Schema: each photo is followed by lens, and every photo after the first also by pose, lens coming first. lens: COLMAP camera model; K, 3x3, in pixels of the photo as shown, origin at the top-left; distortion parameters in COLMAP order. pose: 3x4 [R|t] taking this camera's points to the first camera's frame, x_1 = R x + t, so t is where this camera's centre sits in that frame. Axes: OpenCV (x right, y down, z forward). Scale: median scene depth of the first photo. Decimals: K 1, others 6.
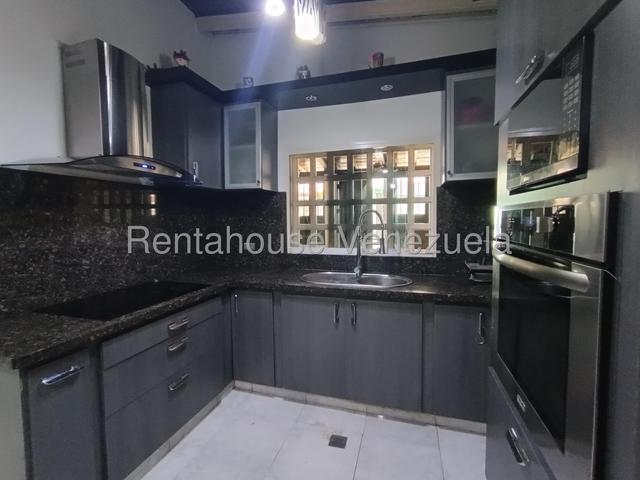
lens RADIAL K [[293.0, 0, 320.6], [0, 293.0, 238.7], [0, 0, 1]] dist [-0.007780, 0.003459]
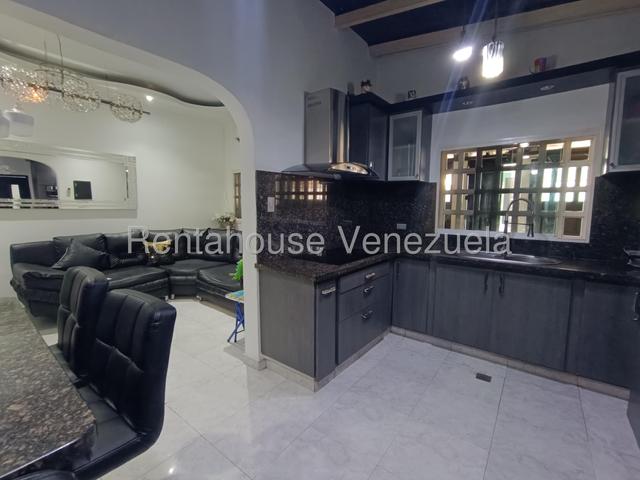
lens RADIAL K [[293.0, 0, 317.6], [0, 293.0, 238.5], [0, 0, 1]] dist [-0.007780, 0.003459]
pose [[0.935426, 0.053429, -0.349461, -0.175097], [-0.035626, 0.997728, 0.057179, 0.022824], [0.351722, -0.041037, 0.935205, -0.375901]]
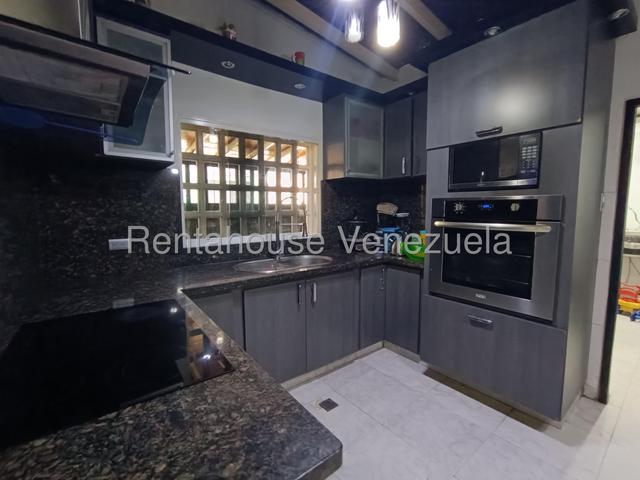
lens RADIAL K [[293.0, 0, 317.6], [0, 293.0, 237.1], [0, 0, 1]] dist [-0.007780, 0.003459]
pose [[0.570558, -0.075679, 0.817763, -0.688376], [0.050449, 0.997094, 0.057077, -0.009463], [-0.819706, 0.008689, 0.572718, 0.321975]]
